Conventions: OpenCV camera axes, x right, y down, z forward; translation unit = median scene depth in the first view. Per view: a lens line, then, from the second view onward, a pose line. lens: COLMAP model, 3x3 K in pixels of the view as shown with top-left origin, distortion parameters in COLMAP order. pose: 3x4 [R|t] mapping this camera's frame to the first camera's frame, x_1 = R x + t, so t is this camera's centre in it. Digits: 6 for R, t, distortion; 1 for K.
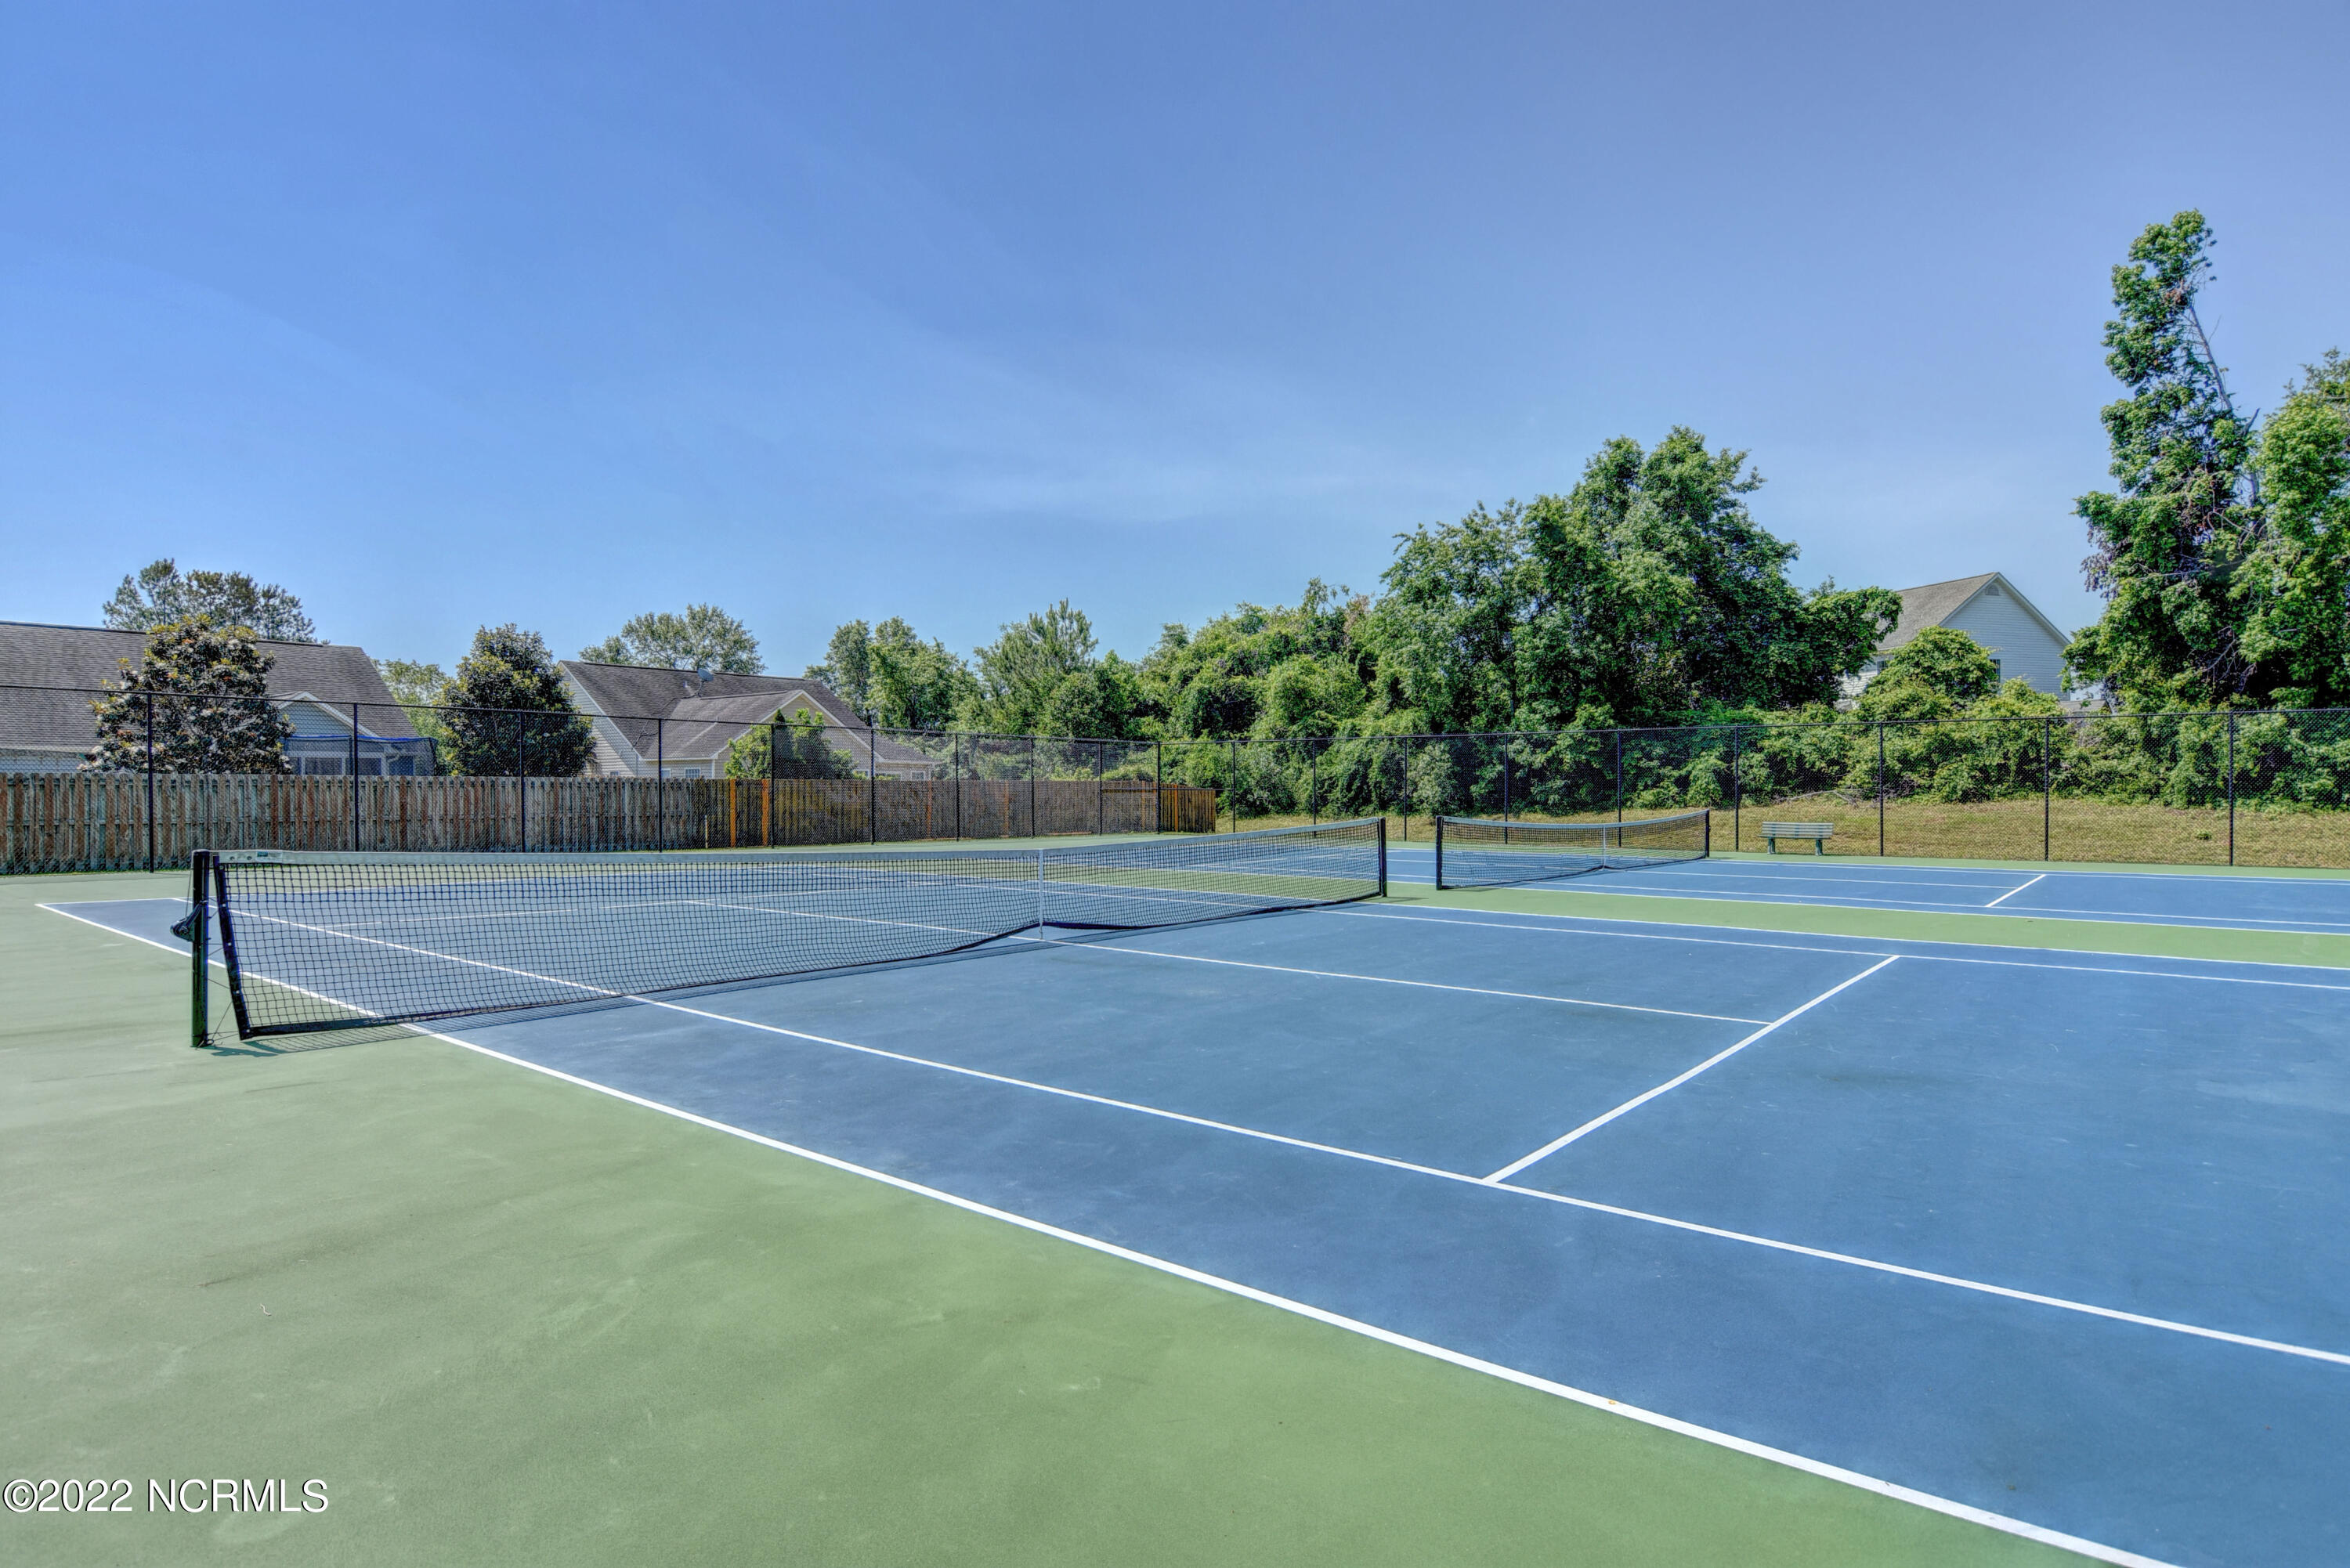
lens RADIAL K [[1261.6, 0, 1167.9], [0, 1261.6, 792.5], [0, 0, 1]] dist [-0.007522, -0.001764]
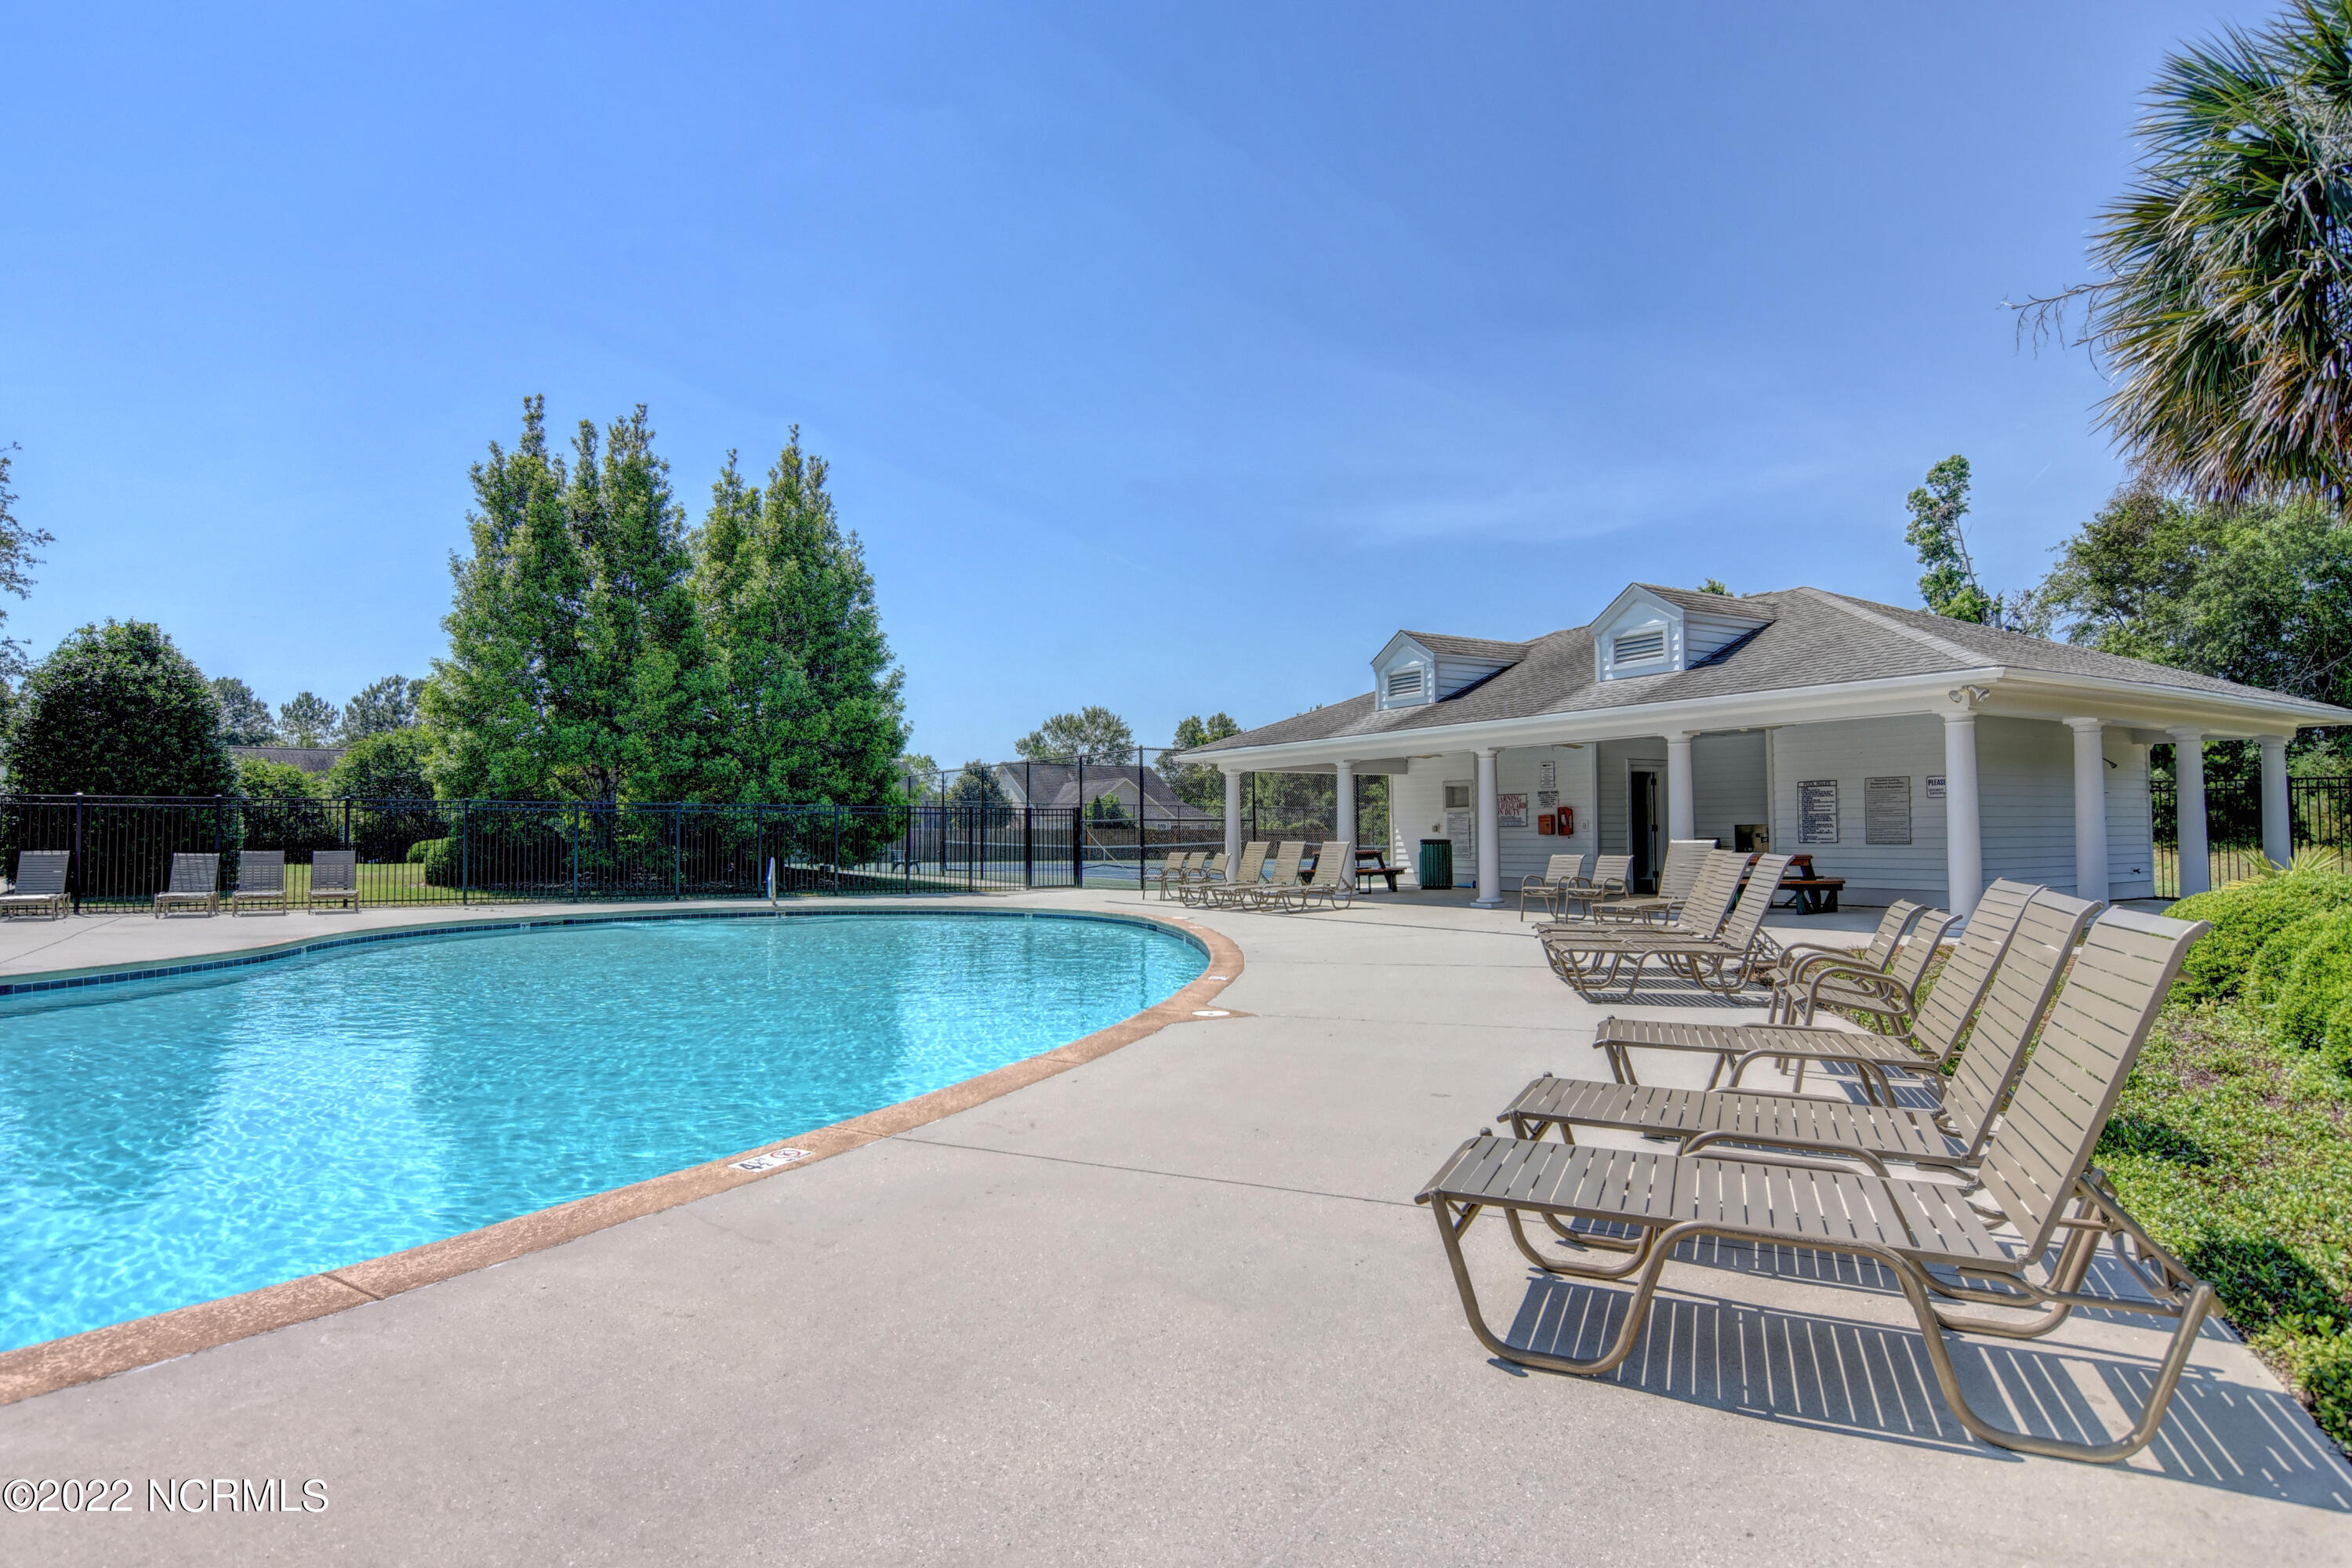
lens RADIAL K [[1262.8, 0, 1168.9], [0, 1262.8, 792.5], [0, 0, 1]] dist [-0.007522, -0.001764]
pose [[0.948910, -0.017142, -0.315082, 0.210689], [0.005462, 0.999266, -0.037915, 0.002841], [0.315501, 0.034257, 0.948307, -0.426325]]
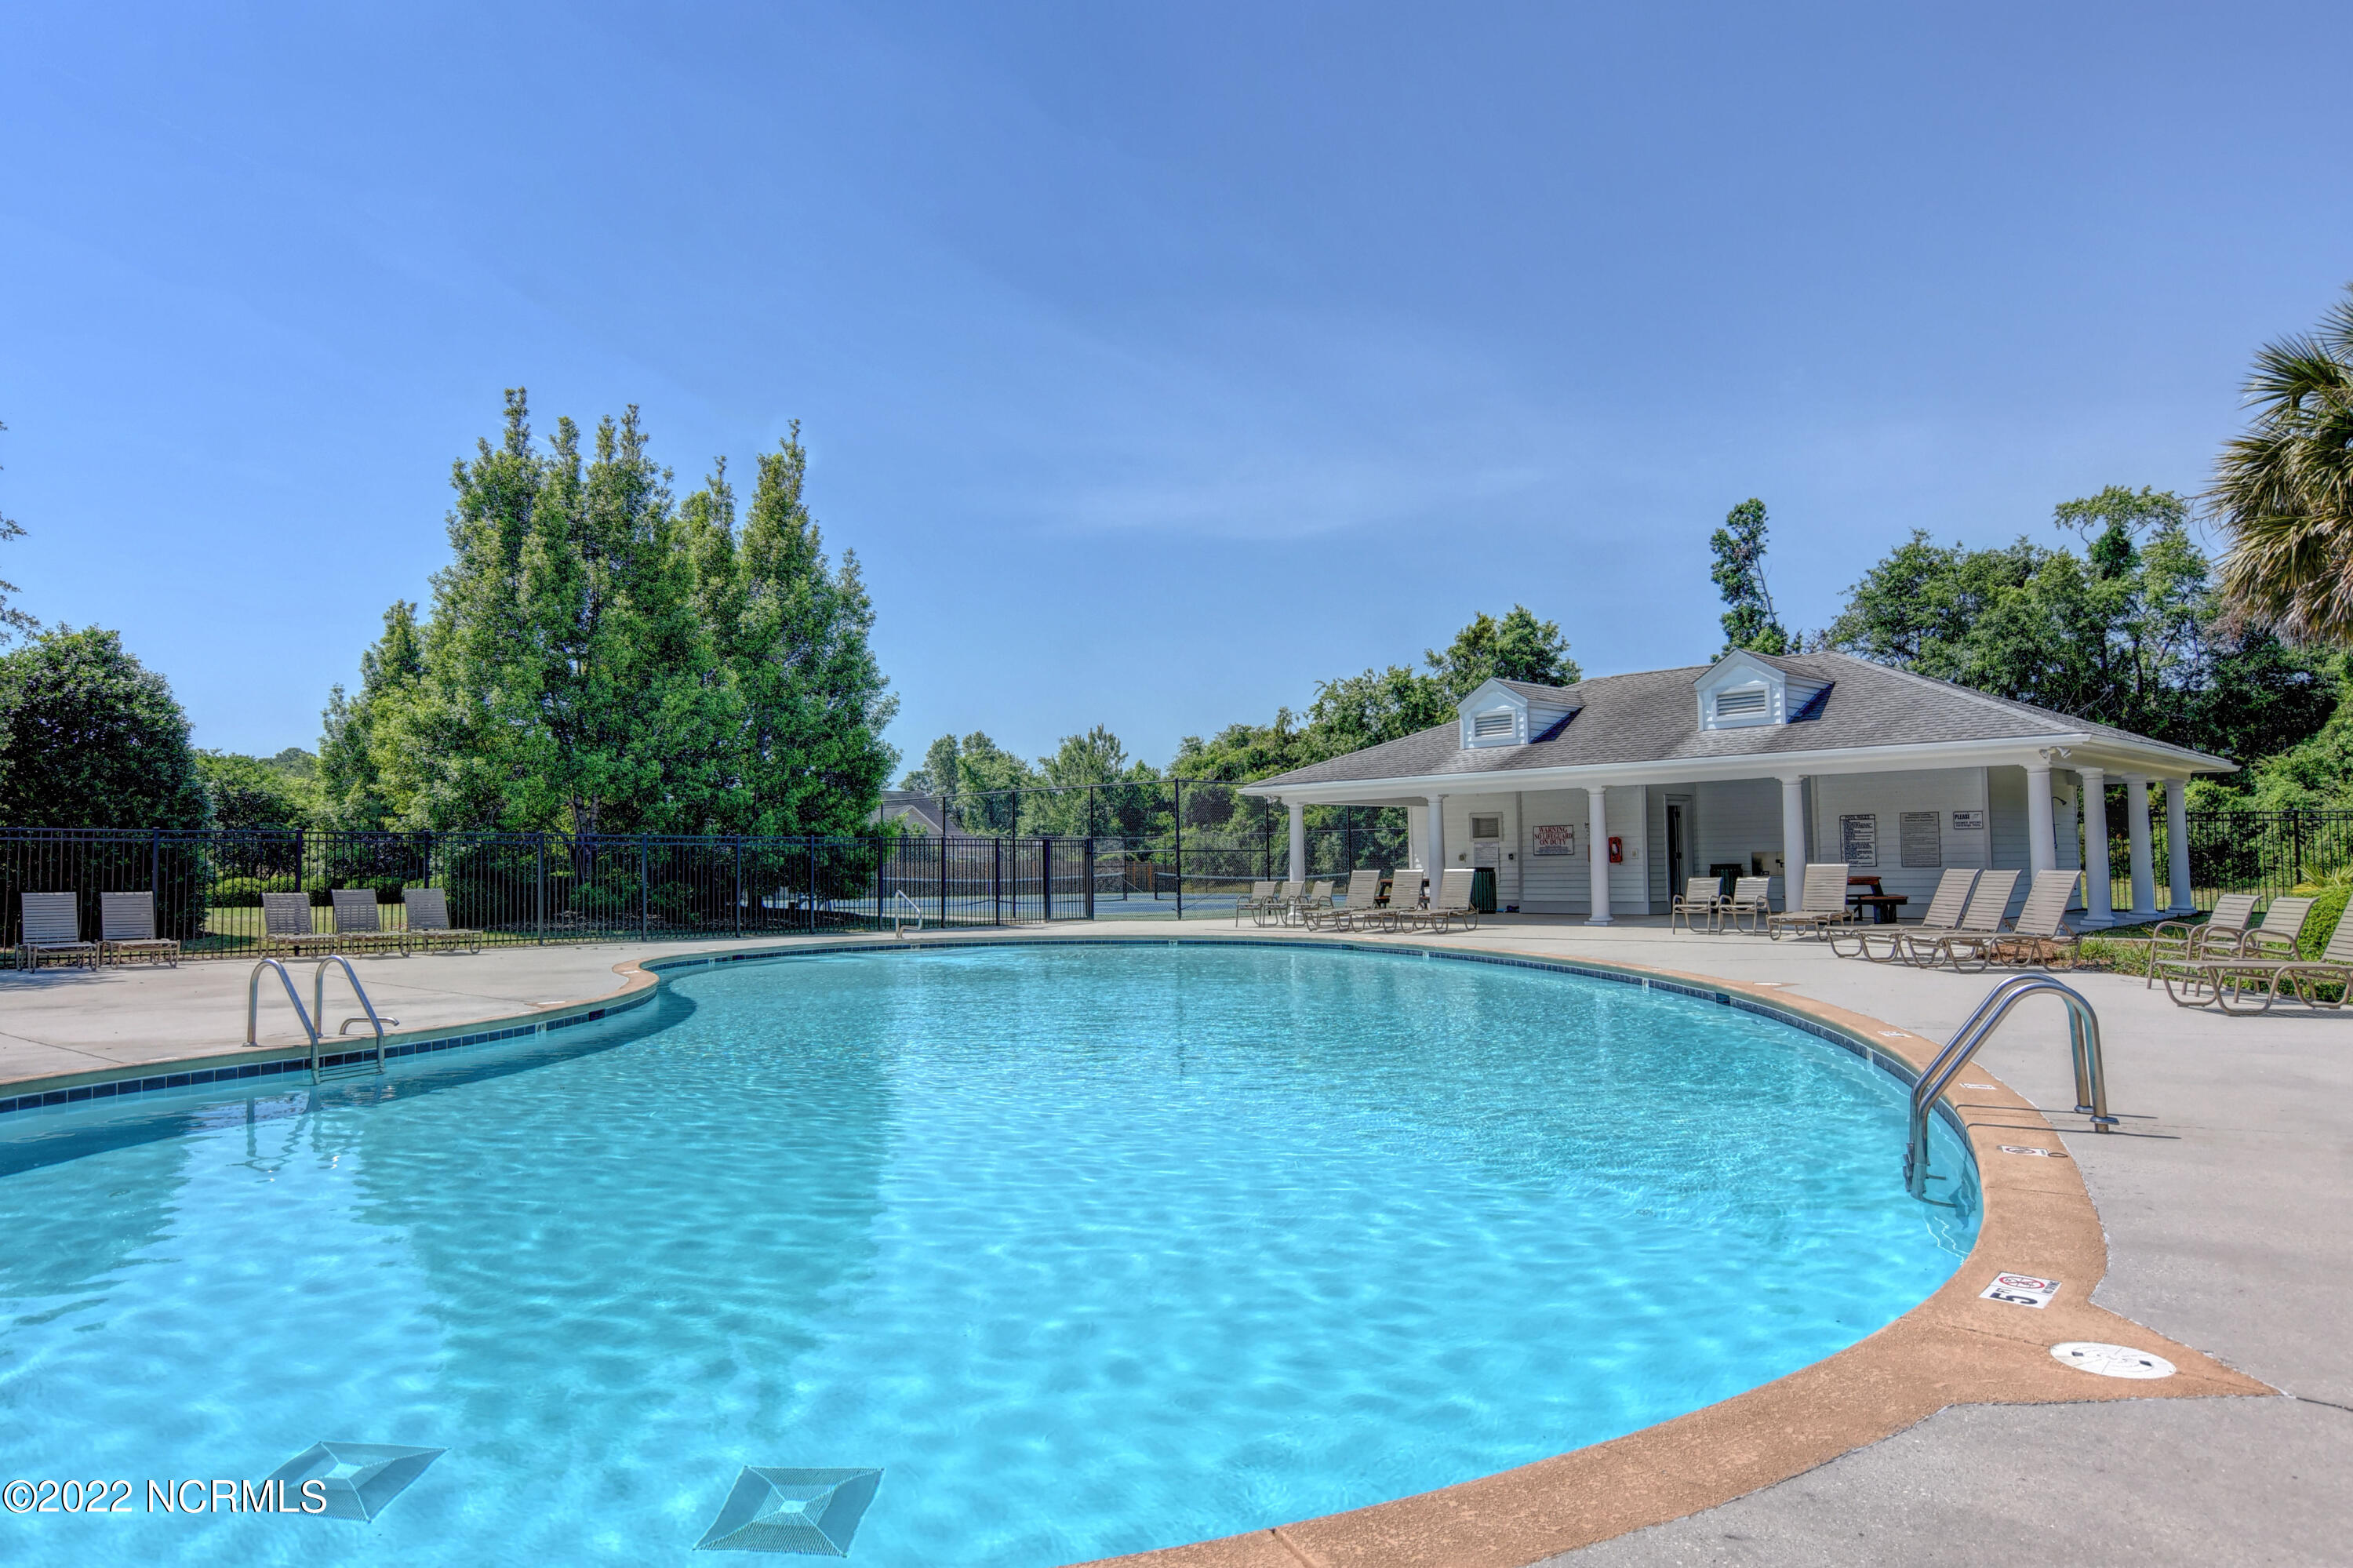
lens RADIAL K [[1446.0, 0, 1176.5], [0, 1446.0, 784.0], [0, 0, 1]] dist [-0.000070, -0.000942]
pose [[0.996132, -0.019446, -0.085689, 0.125556], [0.014294, 0.998076, -0.060327, 0.002852], [0.086697, 0.058869, 0.994494, -0.502505]]
